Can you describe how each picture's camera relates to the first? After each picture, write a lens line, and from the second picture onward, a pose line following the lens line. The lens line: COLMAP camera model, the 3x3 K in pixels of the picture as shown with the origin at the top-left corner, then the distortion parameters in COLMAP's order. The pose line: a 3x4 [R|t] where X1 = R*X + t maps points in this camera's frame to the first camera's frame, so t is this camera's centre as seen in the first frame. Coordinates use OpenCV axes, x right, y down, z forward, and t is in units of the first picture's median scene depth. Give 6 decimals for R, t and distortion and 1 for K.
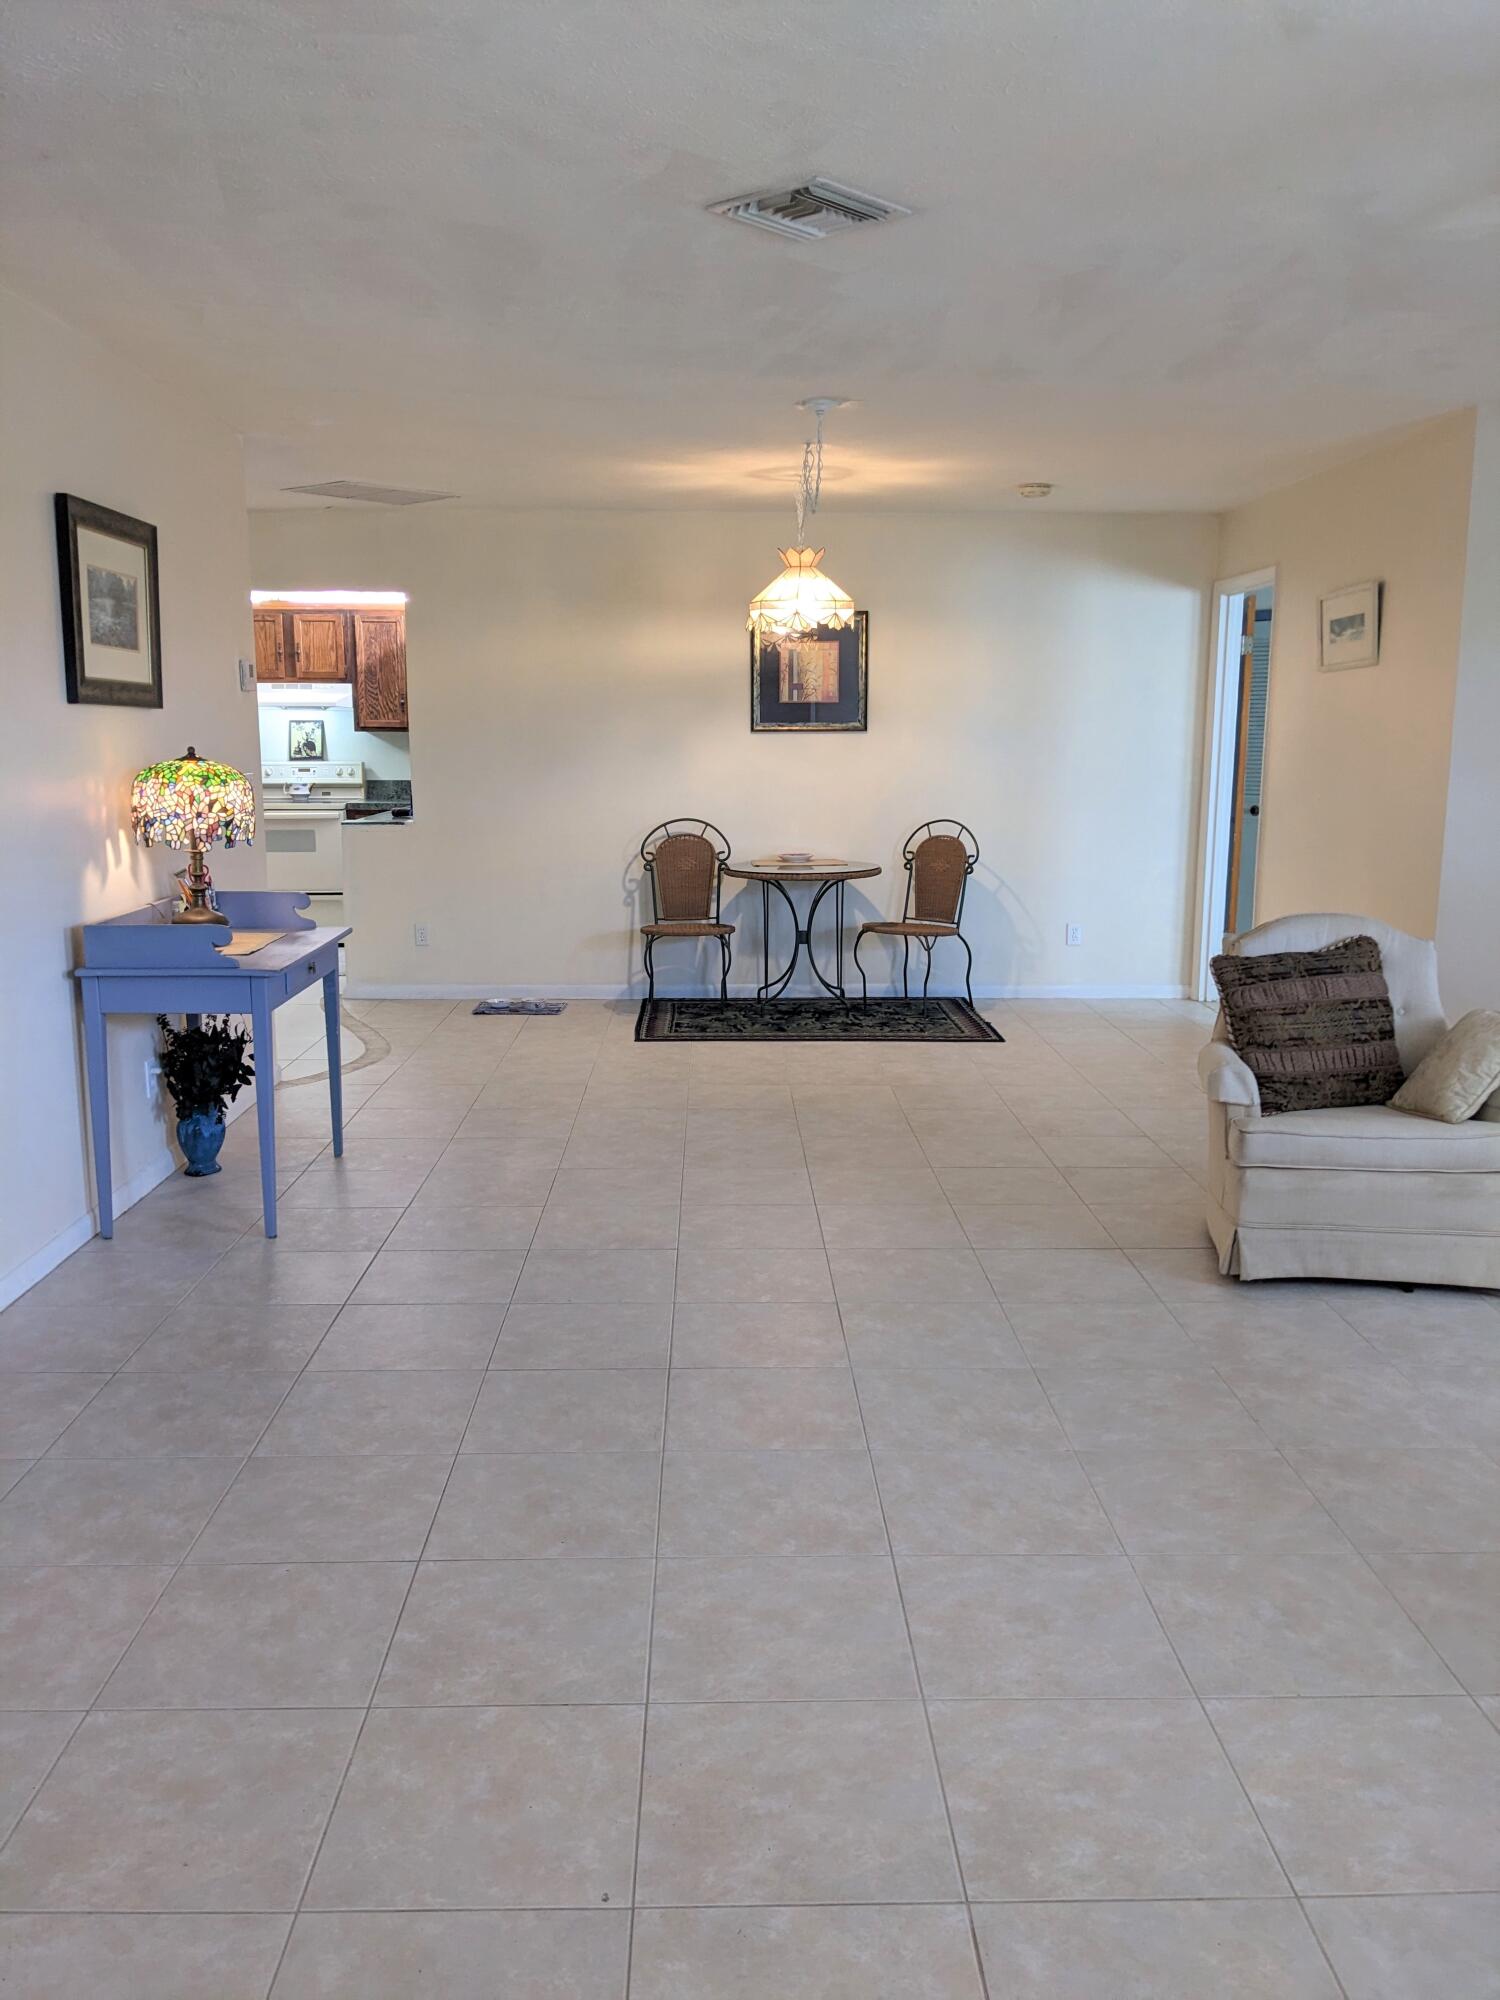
lens RADIAL K [[1571.7, 0, 760.9], [0, 1571.7, 1009.0], [0, 0, 1]] dist [0.030958, -0.075047]
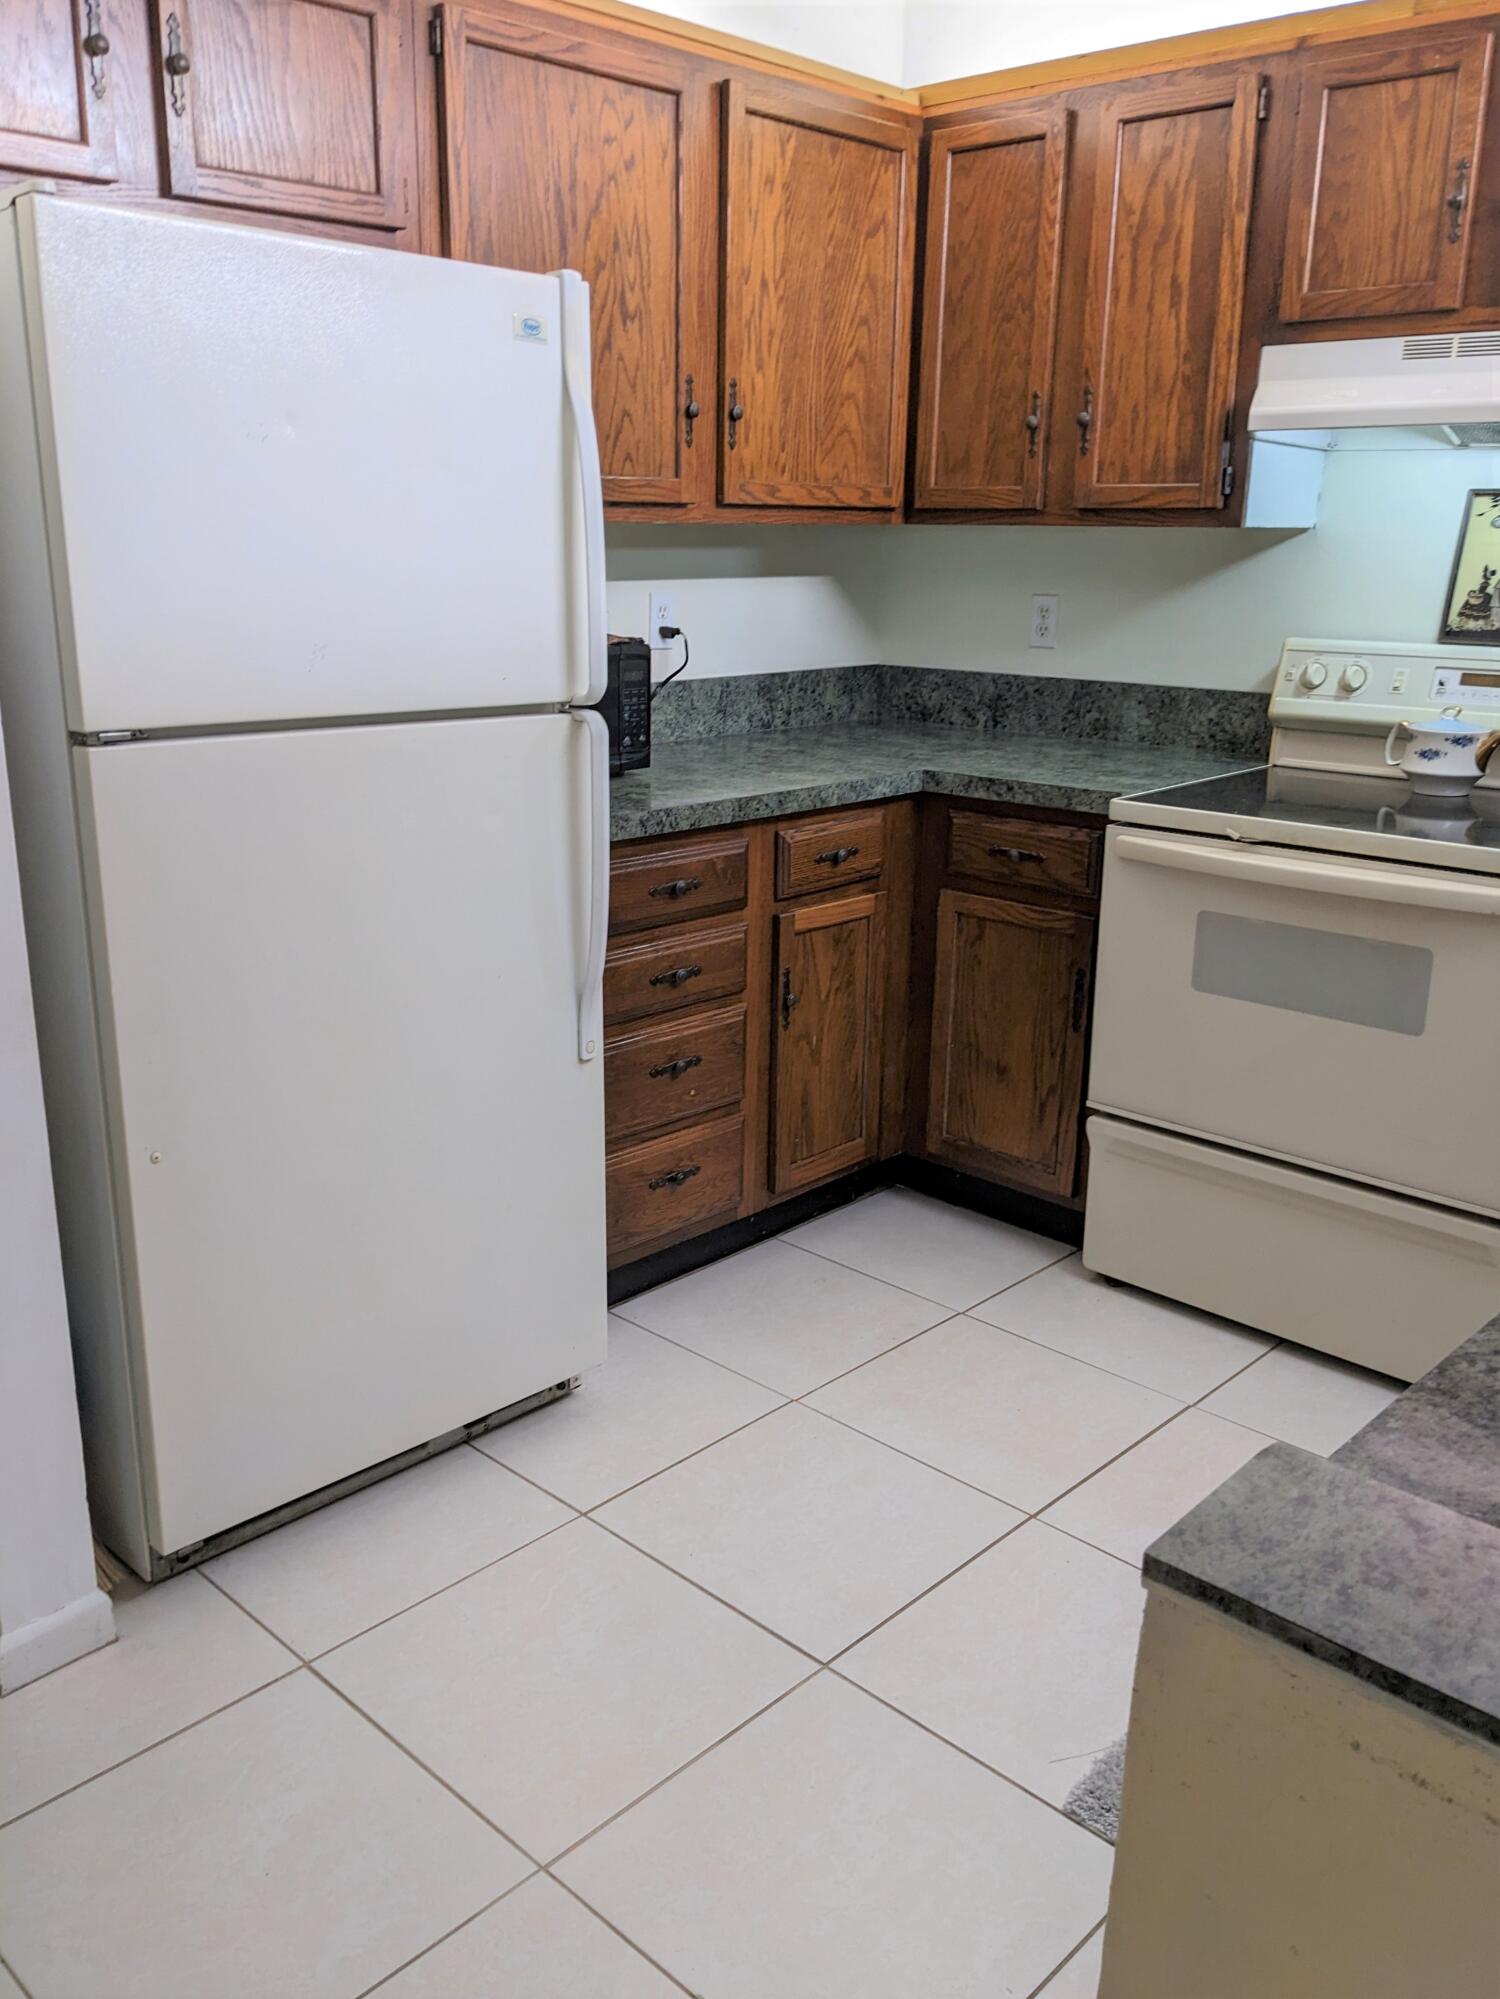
lens RADIAL K [[1667.0, 0, 703.6], [0, 1667.0, 1021.9], [0, 0, 1]] dist [0.058648, -0.094910]
pose [[0.692888, 0.212386, -0.689056, -0.174996], [-0.139620, 0.977068, 0.160764, -0.123944], [0.707398, -0.015185, 0.706652, 0.713967]]
